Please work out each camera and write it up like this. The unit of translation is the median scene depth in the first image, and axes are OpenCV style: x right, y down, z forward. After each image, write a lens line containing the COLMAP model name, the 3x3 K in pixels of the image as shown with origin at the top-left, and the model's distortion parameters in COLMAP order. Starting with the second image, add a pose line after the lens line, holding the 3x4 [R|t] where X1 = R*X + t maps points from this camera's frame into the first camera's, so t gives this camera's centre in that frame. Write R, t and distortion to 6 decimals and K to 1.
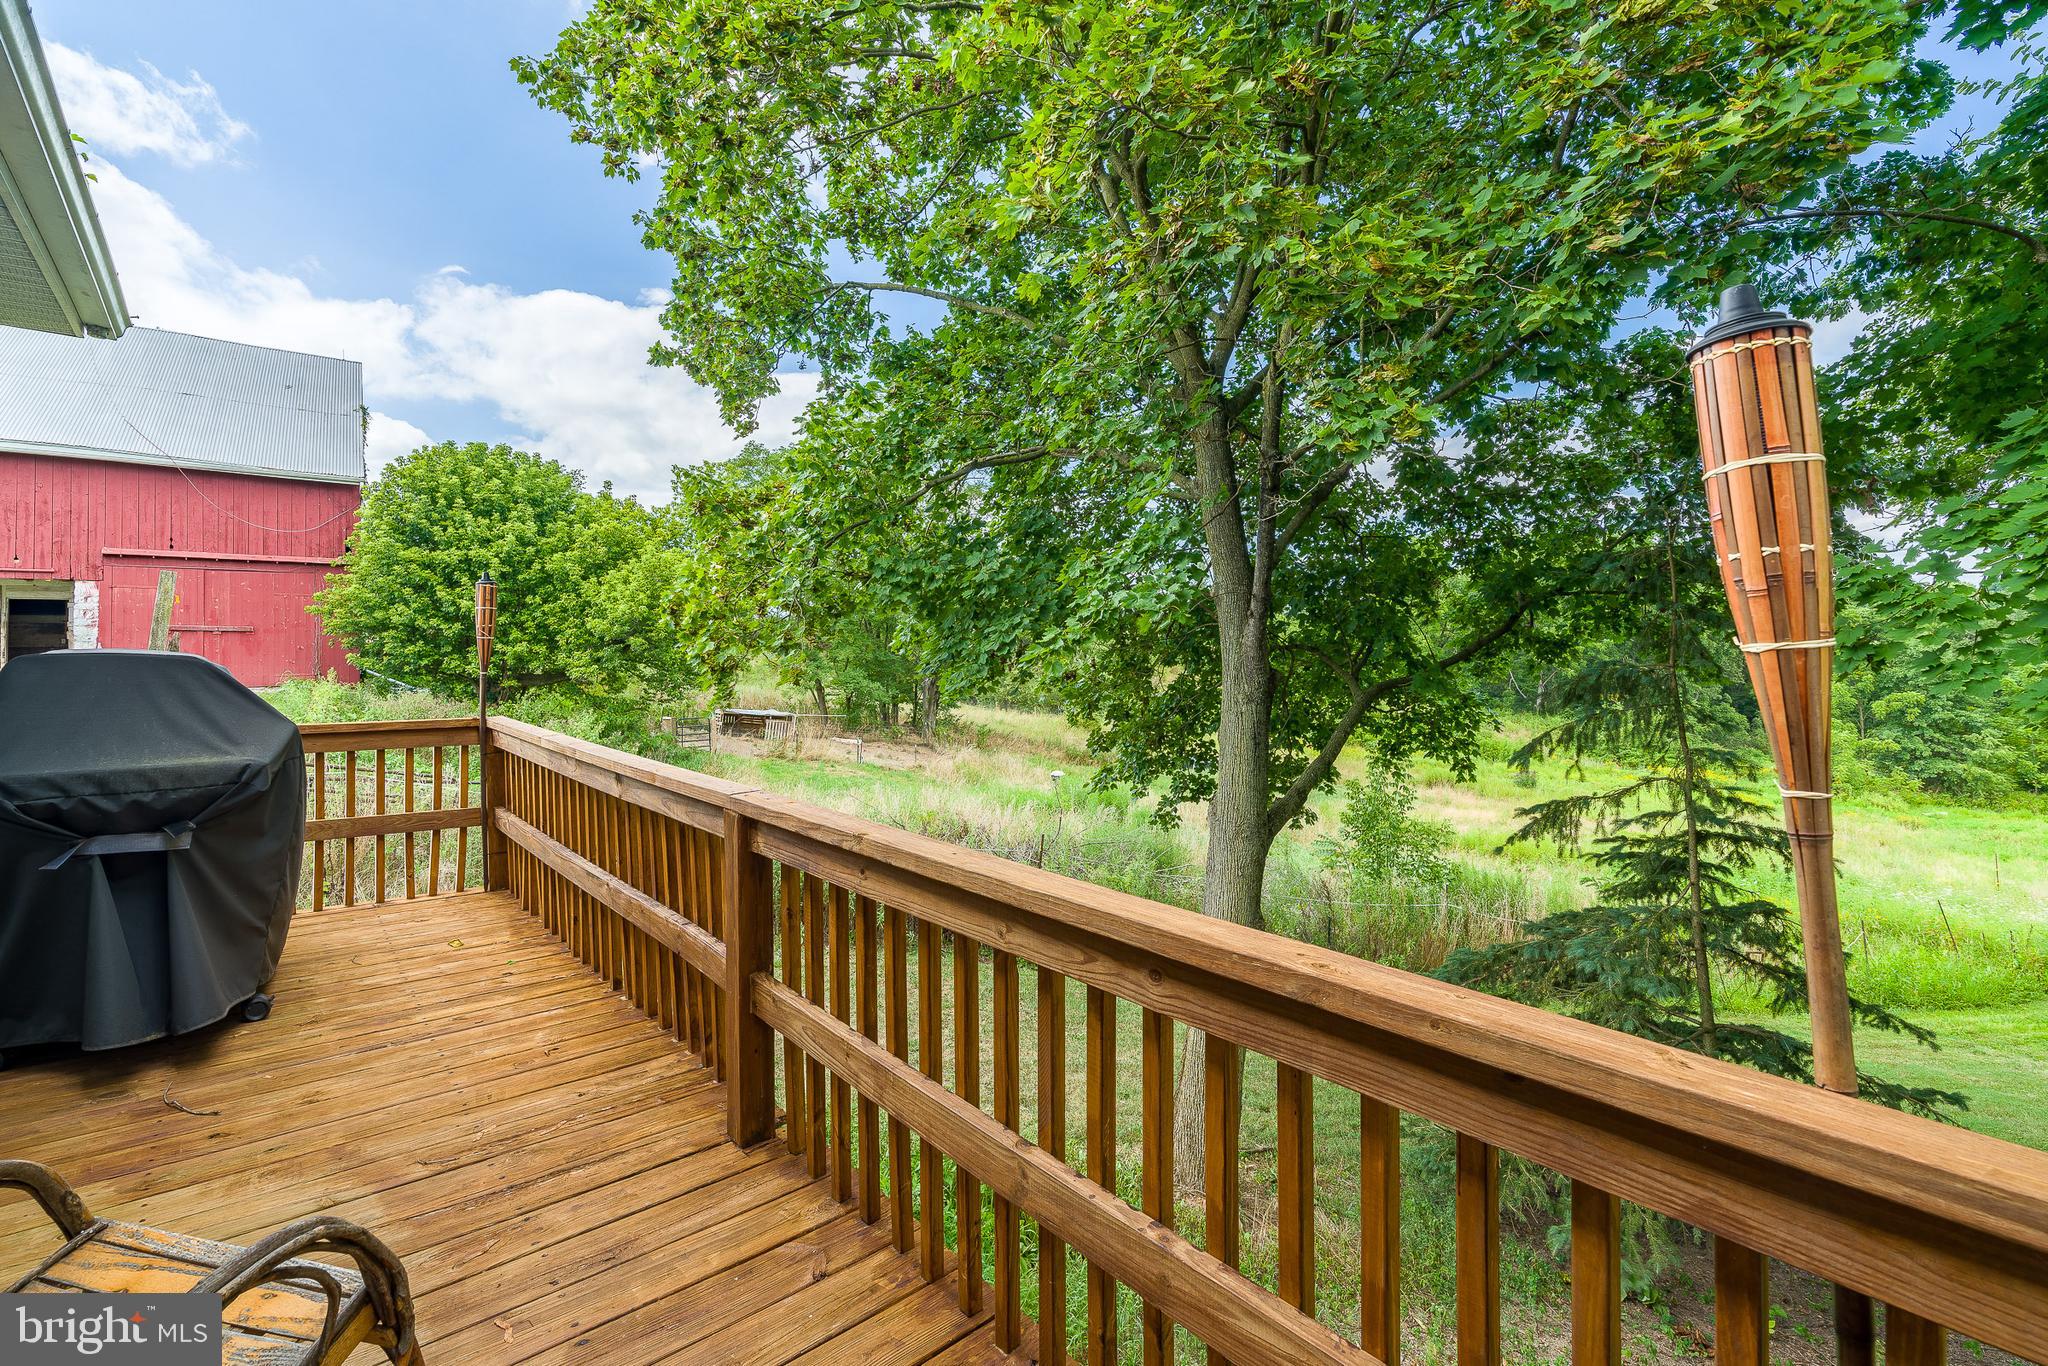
lens RADIAL K [[943.2, 0, 1026.1], [0, 943.2, 616.8], [0, 0, 1]] dist [-0.008690, 0.000114]
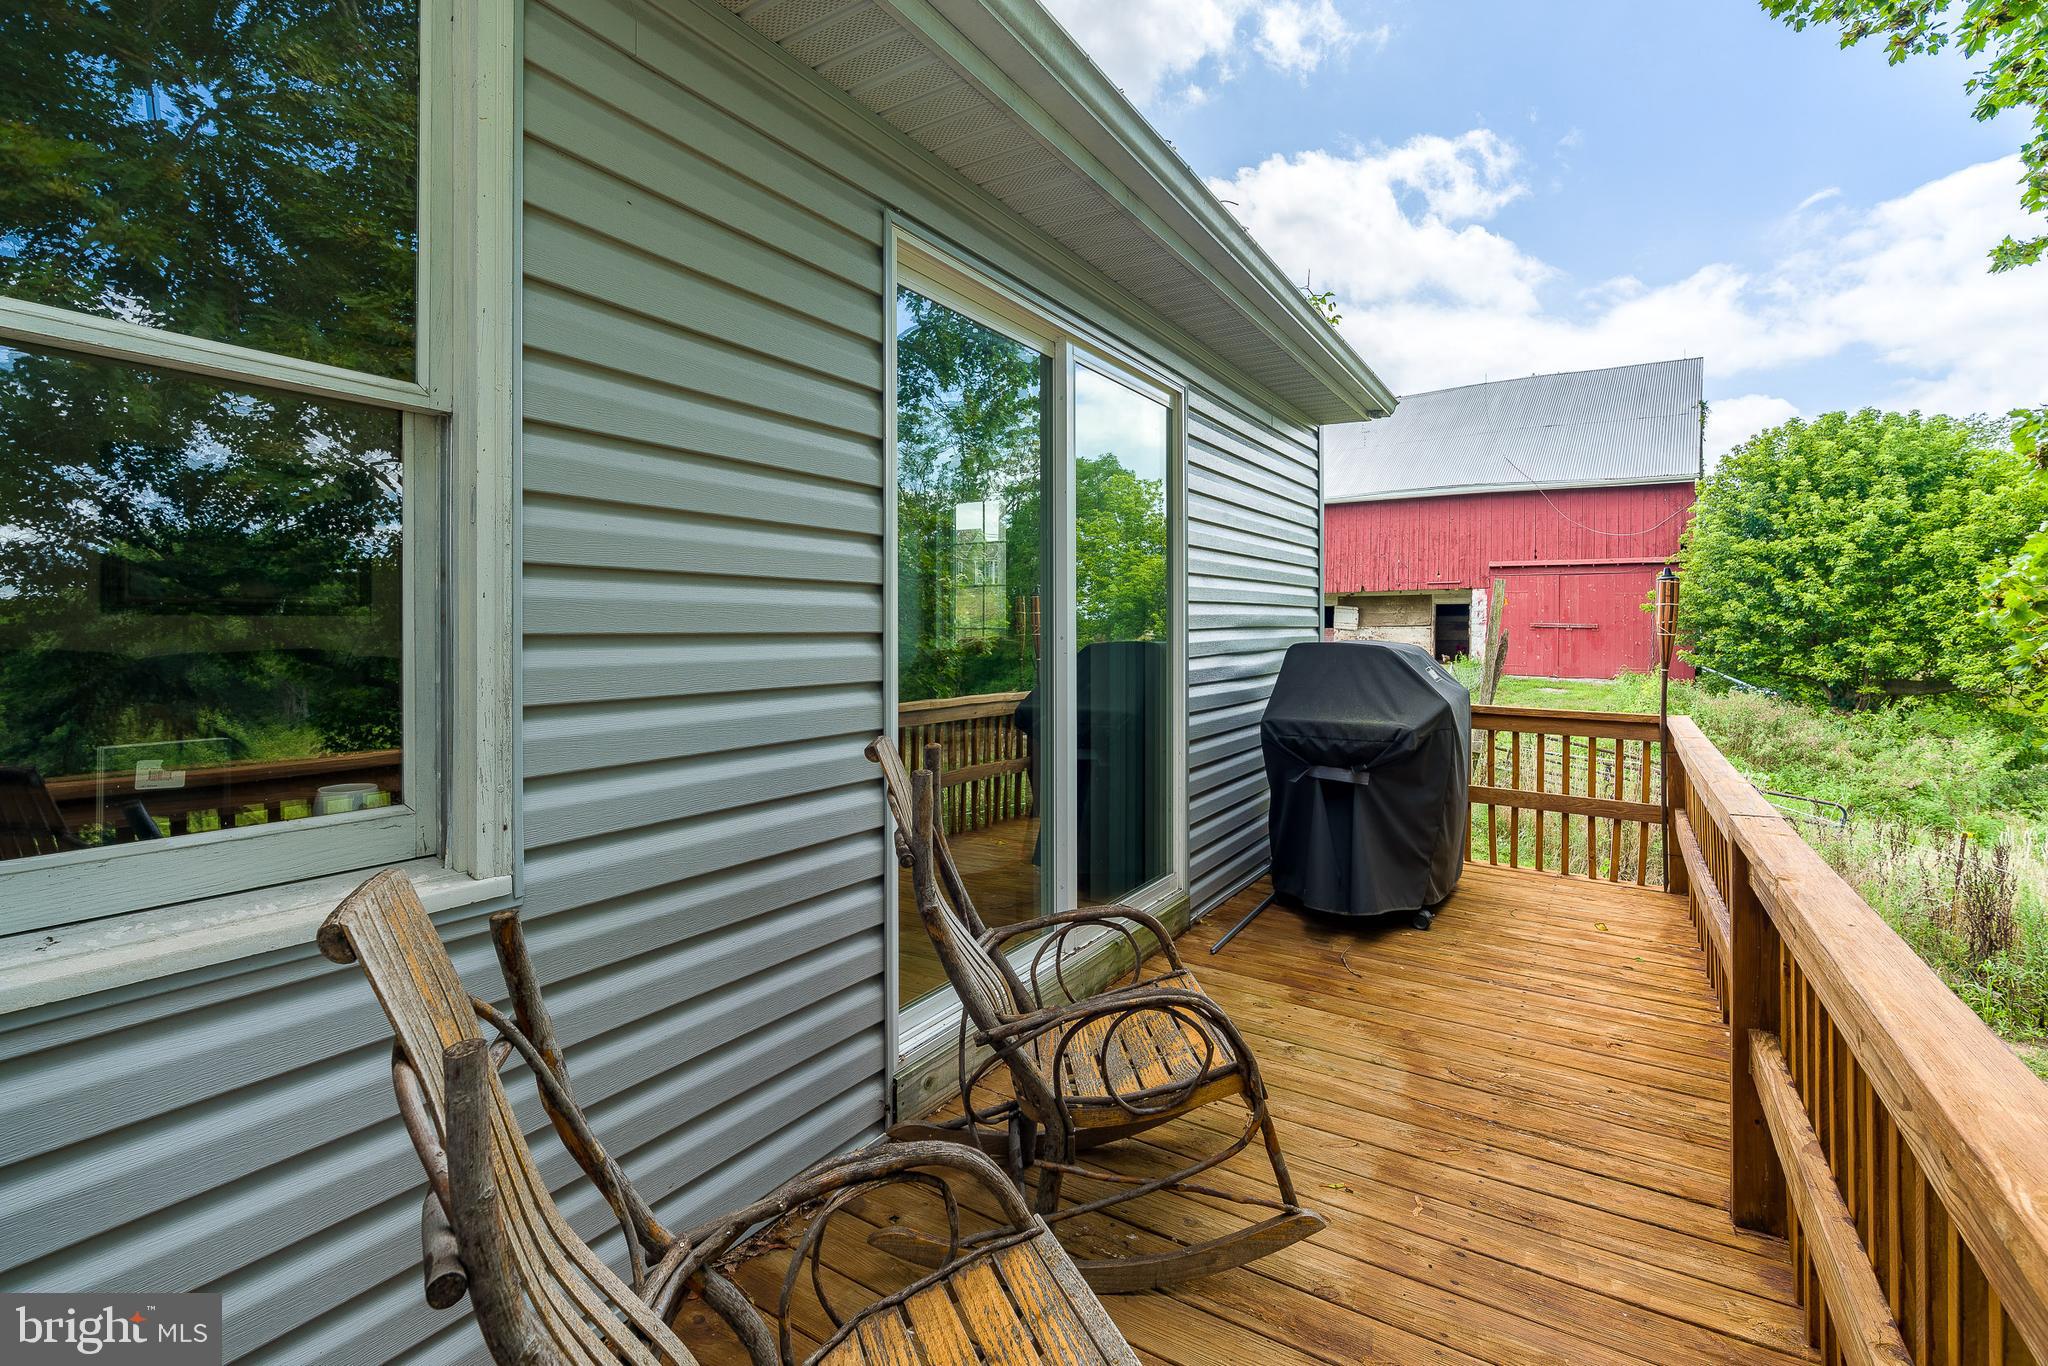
lens RADIAL K [[988.4, 0, 1027.4], [0, 988.4, 609.2], [0, 0, 1]] dist [-0.007636, 0.001142]
pose [[0.270266, -0.018248, -0.962613, 0.108221], [0.014176, 0.999787, -0.014973, 0.000848], [0.962681, -0.009600, 0.270467, 0.035712]]
